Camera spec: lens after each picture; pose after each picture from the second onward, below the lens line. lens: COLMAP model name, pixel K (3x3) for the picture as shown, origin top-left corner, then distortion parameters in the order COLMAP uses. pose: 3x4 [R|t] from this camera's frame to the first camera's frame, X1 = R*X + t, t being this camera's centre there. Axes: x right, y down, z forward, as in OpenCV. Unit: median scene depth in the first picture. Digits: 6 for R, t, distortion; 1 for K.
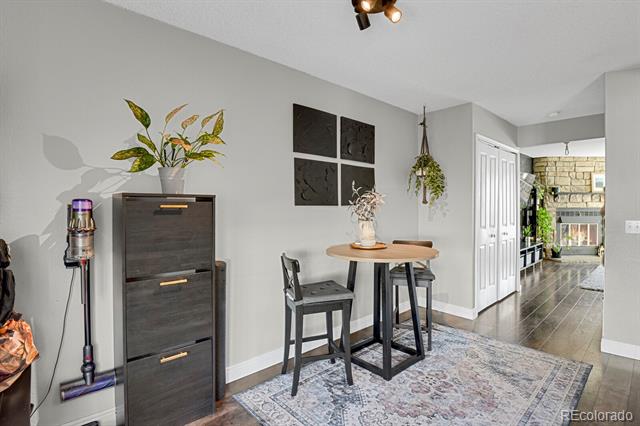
lens RADIAL K [[326.3, 0, 319.5], [0, 326.3, 211.2], [0, 0, 1]] dist [-0.021453, -0.000958]
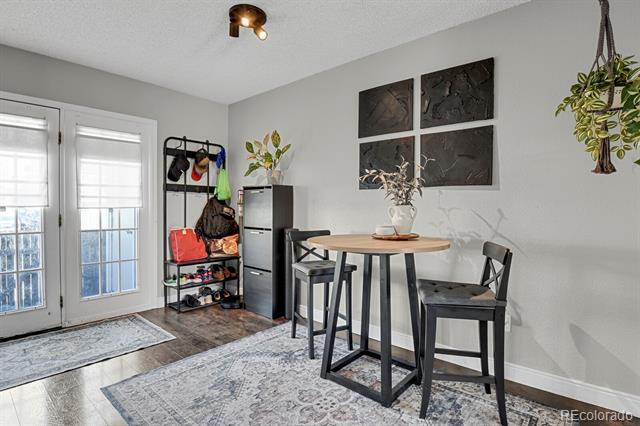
lens RADIAL K [[326.3, 0, 318.4], [0, 326.3, 209.2], [0, 0, 1]] dist [-0.021453, -0.000958]
pose [[0.100080, 0.014532, -0.994873, 1.014877], [-0.021455, 0.999692, 0.012444, 0.038848], [0.994748, 0.020099, 0.100361, 0.817127]]
